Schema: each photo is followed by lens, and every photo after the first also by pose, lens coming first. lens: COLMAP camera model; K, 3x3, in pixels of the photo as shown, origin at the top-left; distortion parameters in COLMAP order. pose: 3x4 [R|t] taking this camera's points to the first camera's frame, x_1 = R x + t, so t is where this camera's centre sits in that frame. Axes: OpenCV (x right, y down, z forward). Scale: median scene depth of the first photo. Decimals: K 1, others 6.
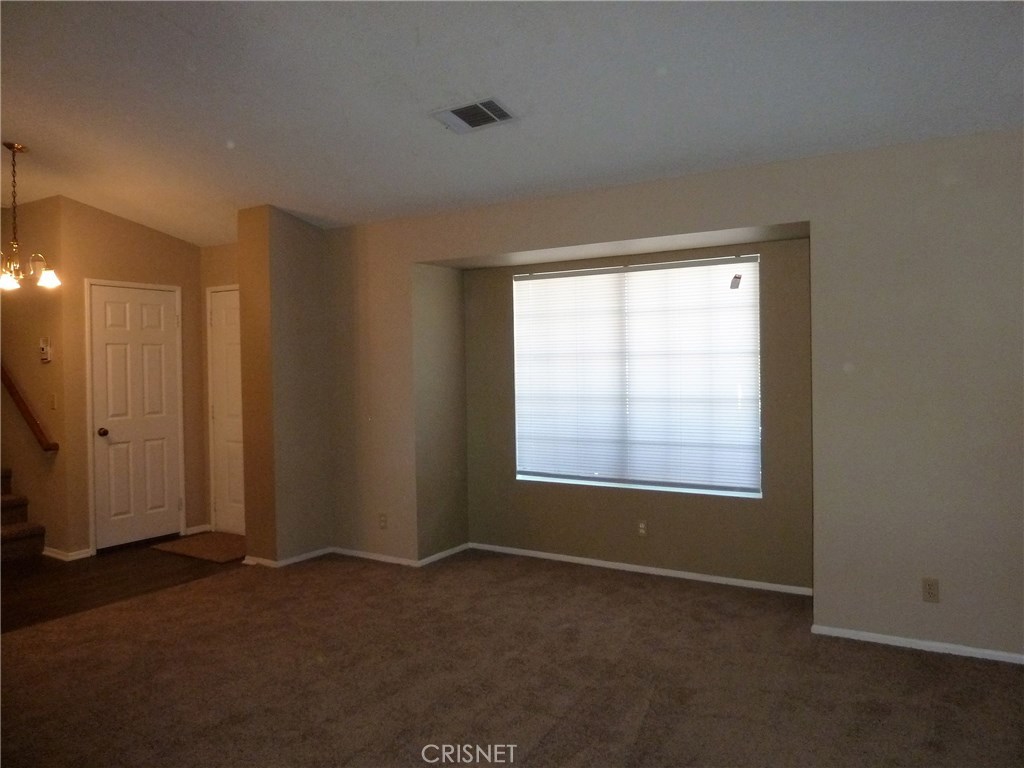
lens RADIAL K [[767.2, 0, 513.0], [0, 767.2, 379.1], [0, 0, 1]] dist [-0.027554, -0.002680]
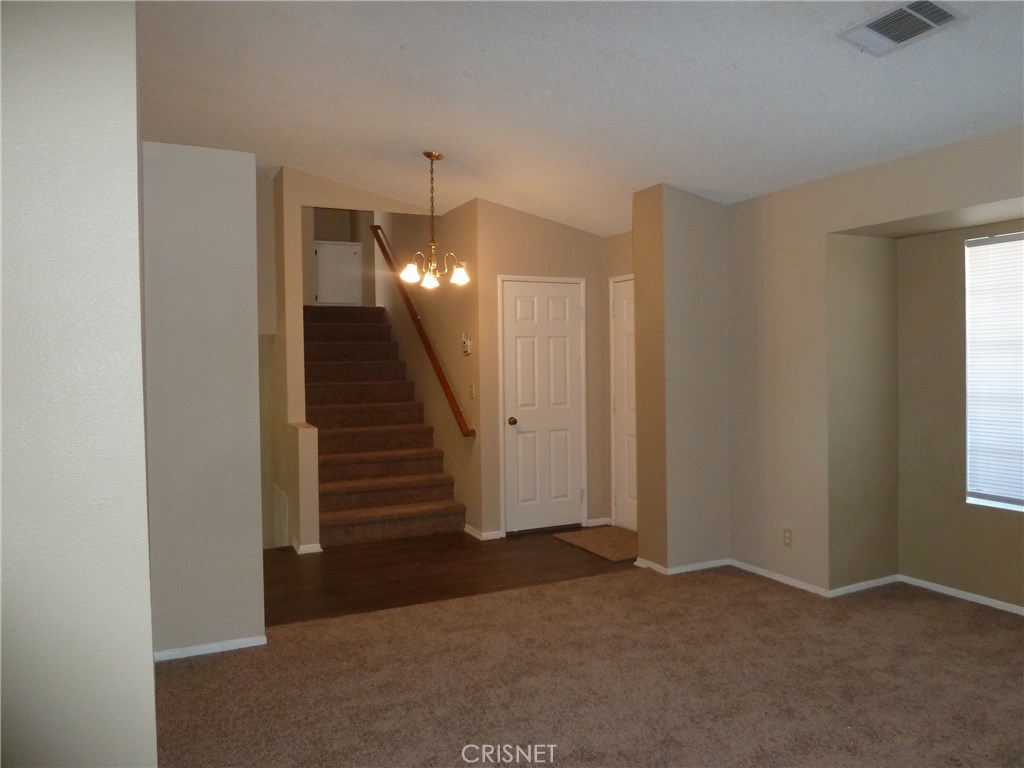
lens RADIAL K [[767.2, 0, 513.0], [0, 767.2, 379.1], [0, 0, 1]] dist [-0.027554, -0.002680]
pose [[0.853757, 0.011795, -0.520538, 0.011908], [-0.005979, 0.999900, 0.012850, -0.001763], [0.520637, -0.007858, 0.853742, 0.114937]]
